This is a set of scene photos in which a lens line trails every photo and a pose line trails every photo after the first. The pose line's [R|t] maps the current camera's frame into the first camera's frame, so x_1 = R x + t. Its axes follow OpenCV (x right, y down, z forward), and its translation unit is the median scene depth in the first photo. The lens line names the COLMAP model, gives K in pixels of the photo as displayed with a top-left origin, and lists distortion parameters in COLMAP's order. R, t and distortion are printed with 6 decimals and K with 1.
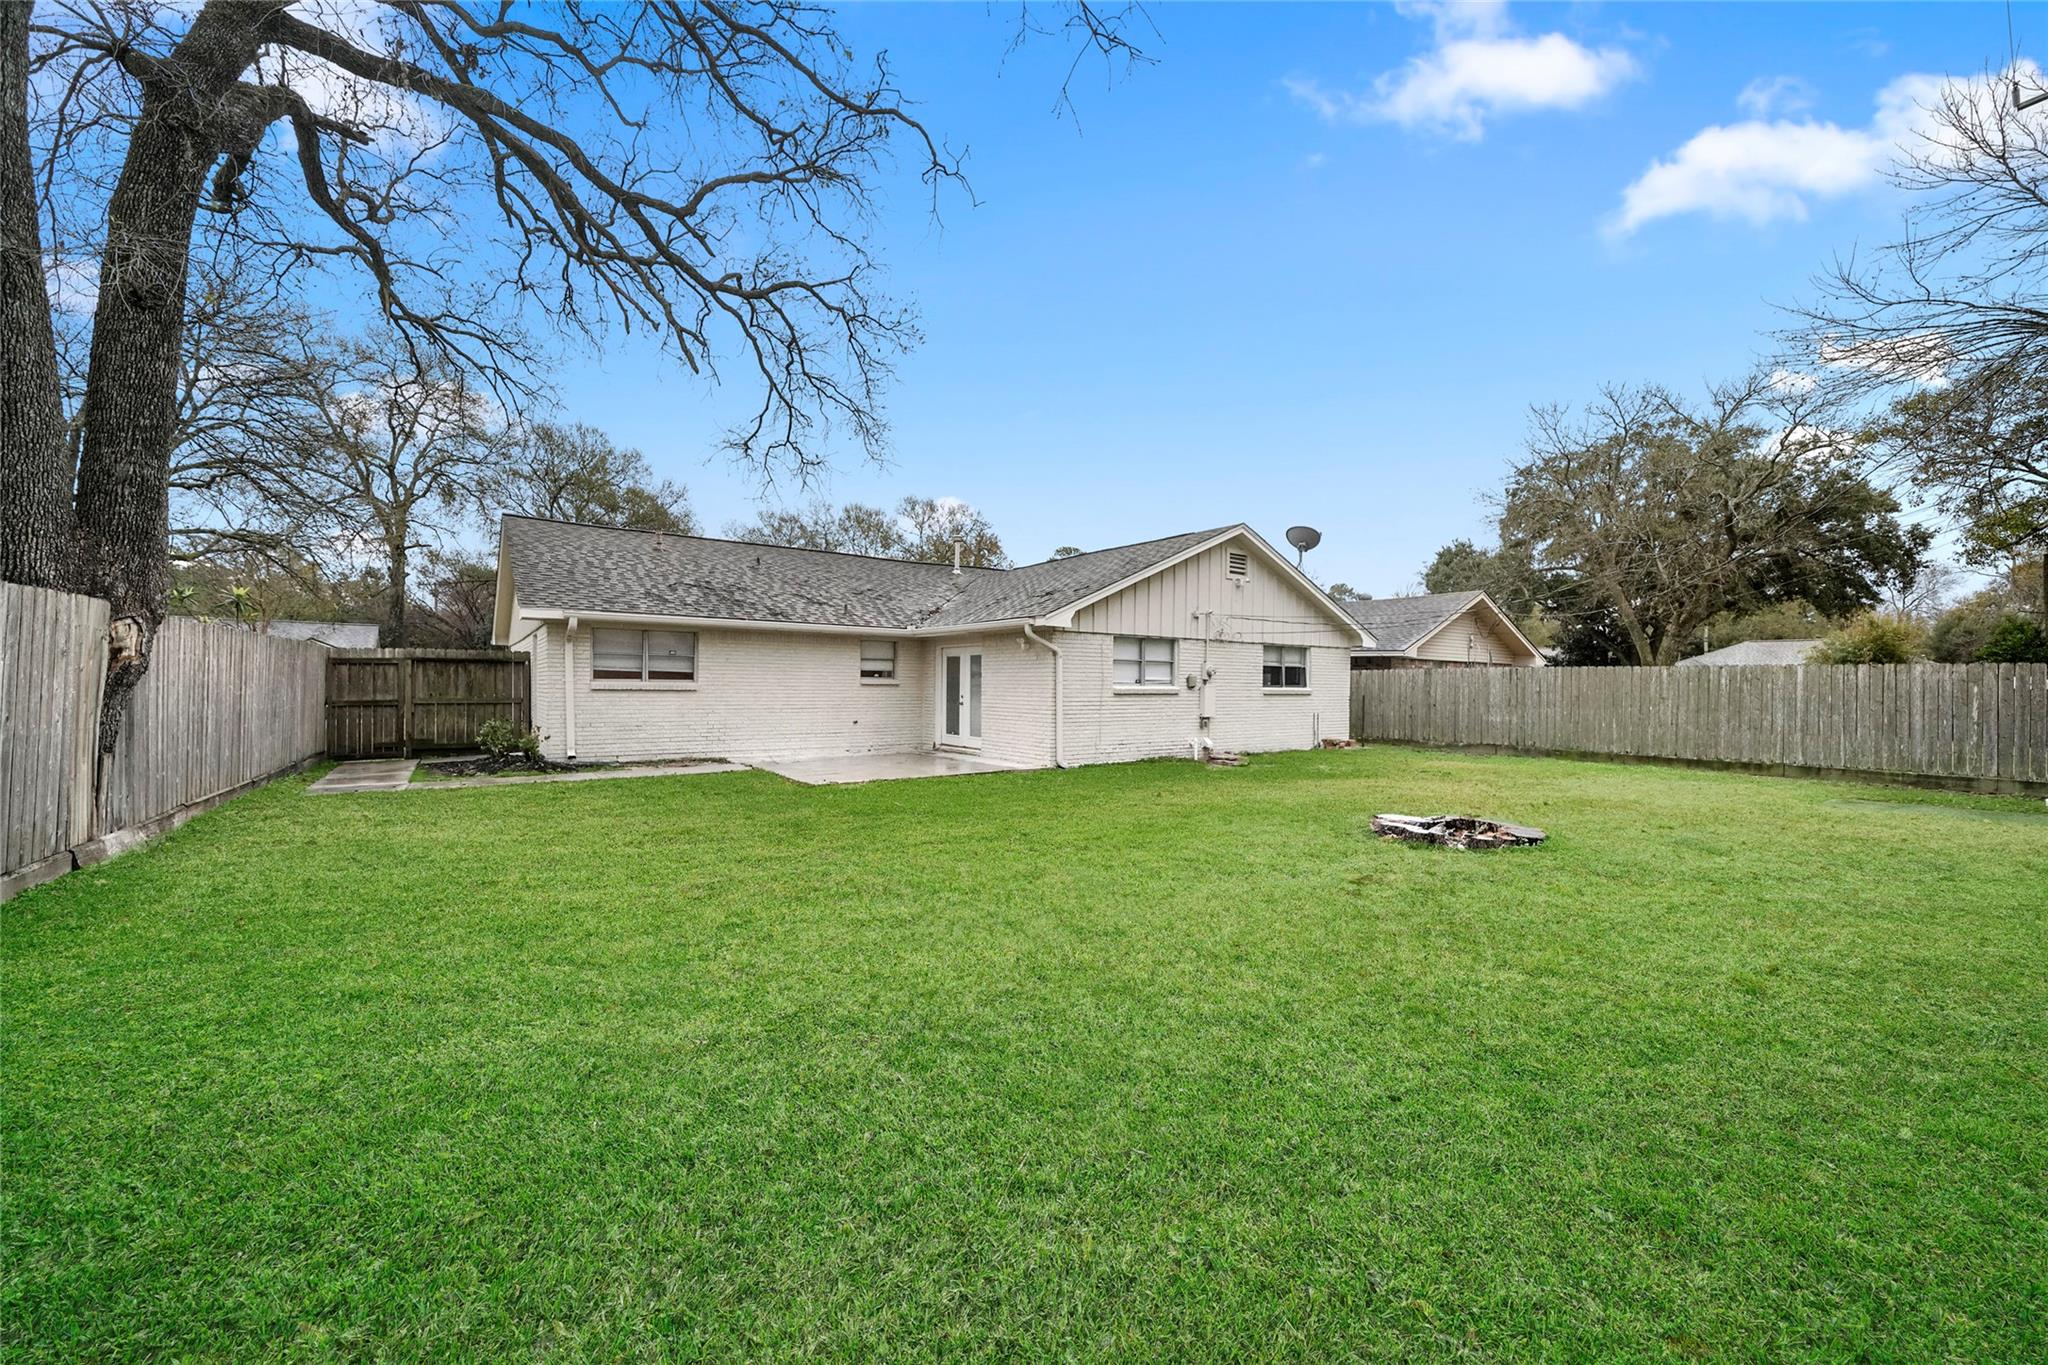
lens RADIAL K [[792.4, 0, 1019.2], [0, 792.4, 672.6], [0, 0, 1]] dist [-0.003456, 0.000807]
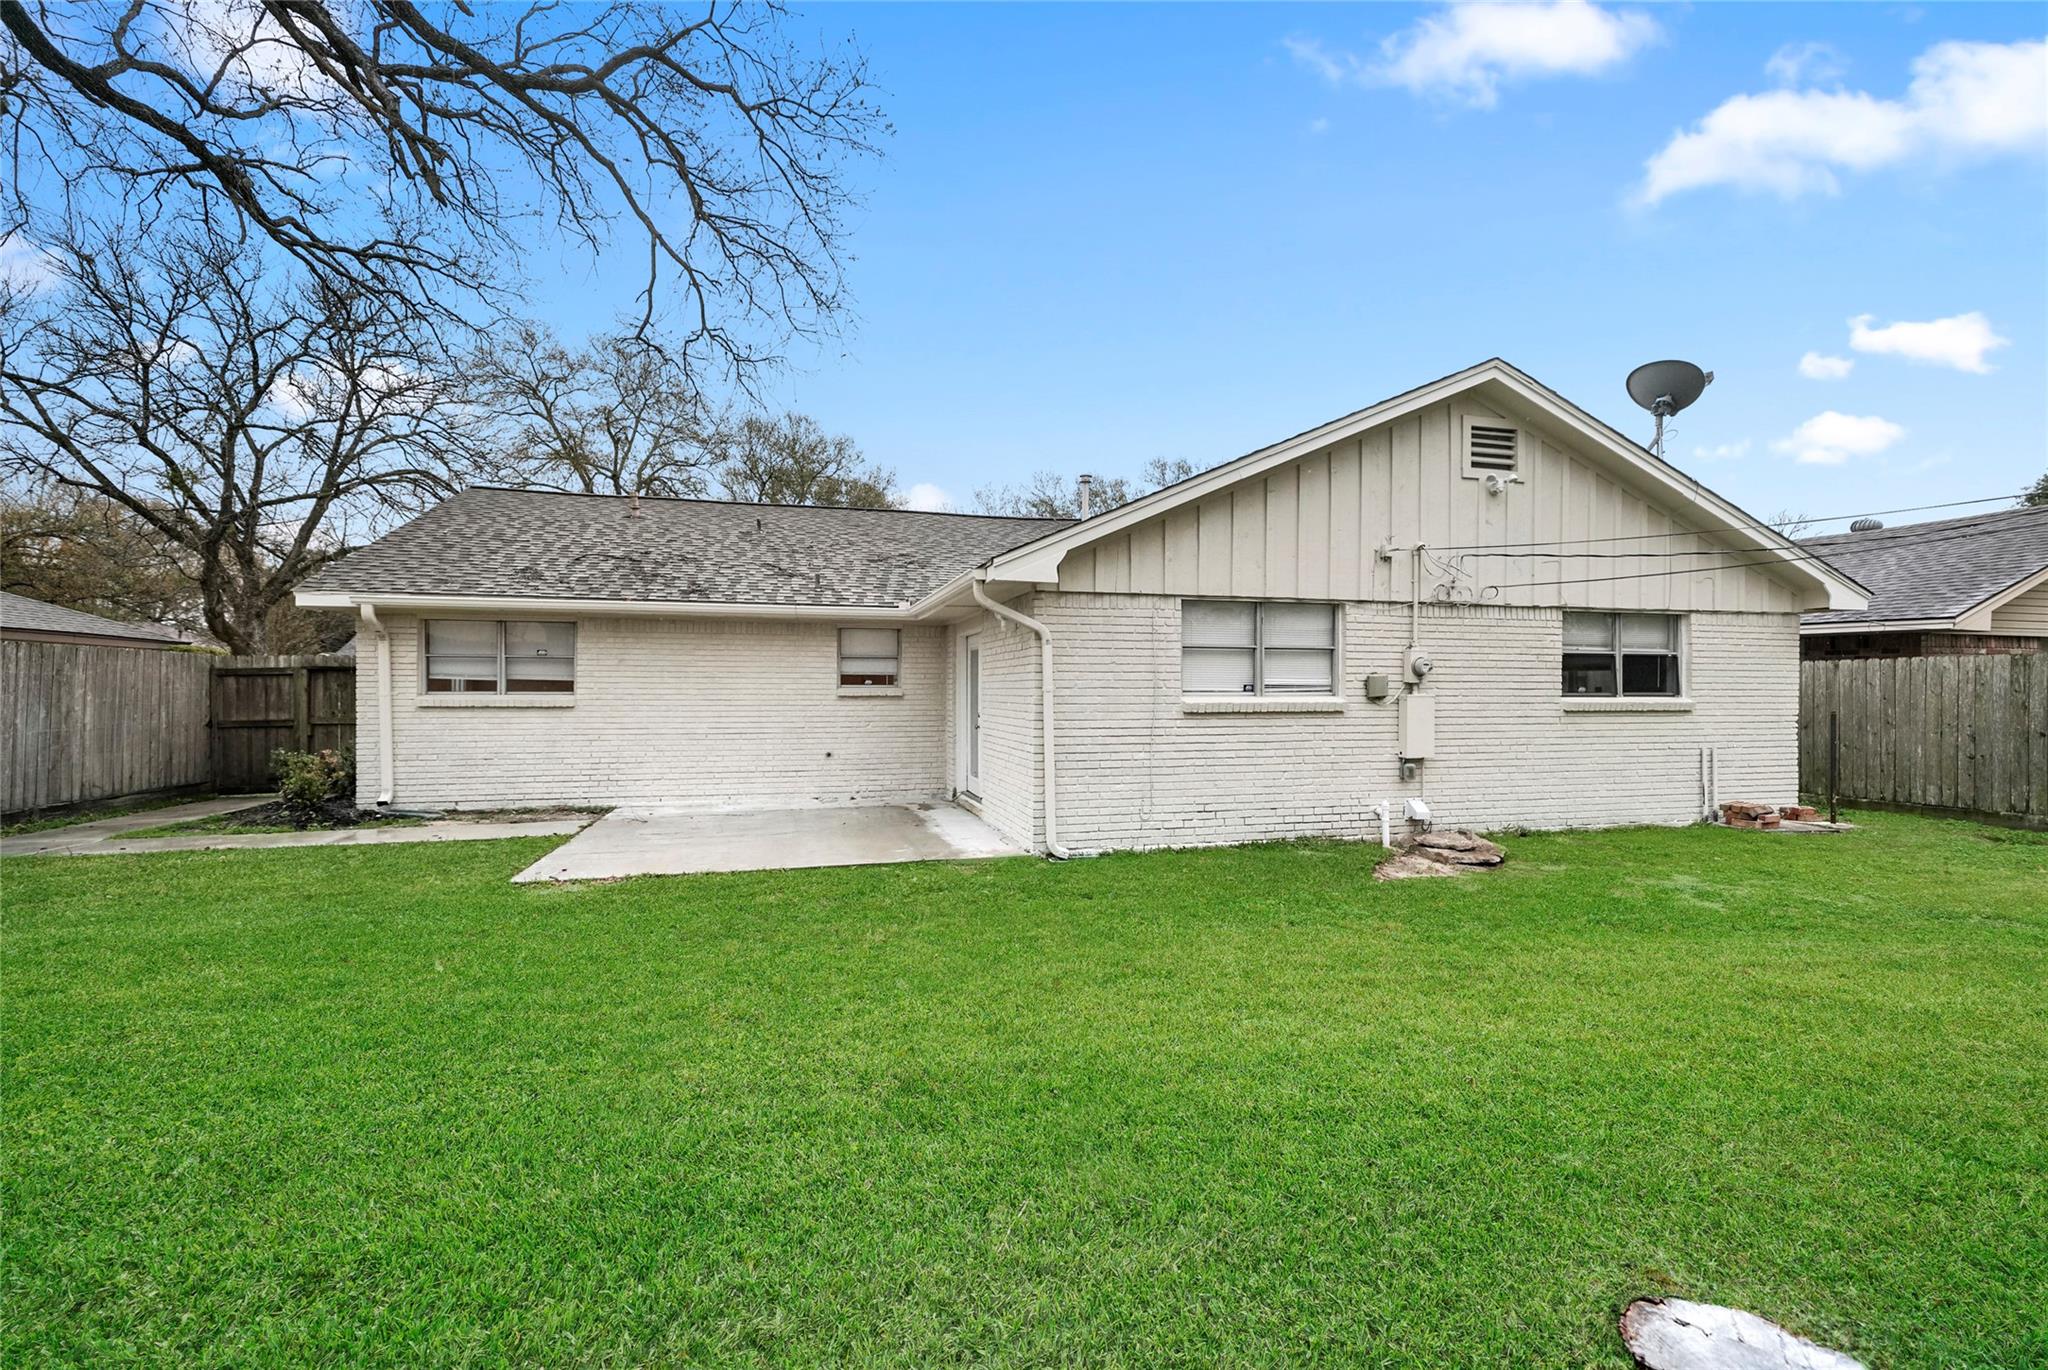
lens RADIAL K [[861.1, 0, 1031.8], [0, 861.1, 684.2], [0, 0, 1]] dist [0.003337, 0.000095]
pose [[0.930990, -0.010849, -0.364883, 0.213252], [0.012819, 0.999913, 0.002977, 0.005213], [0.364820, -0.007449, 0.931048, 0.415924]]
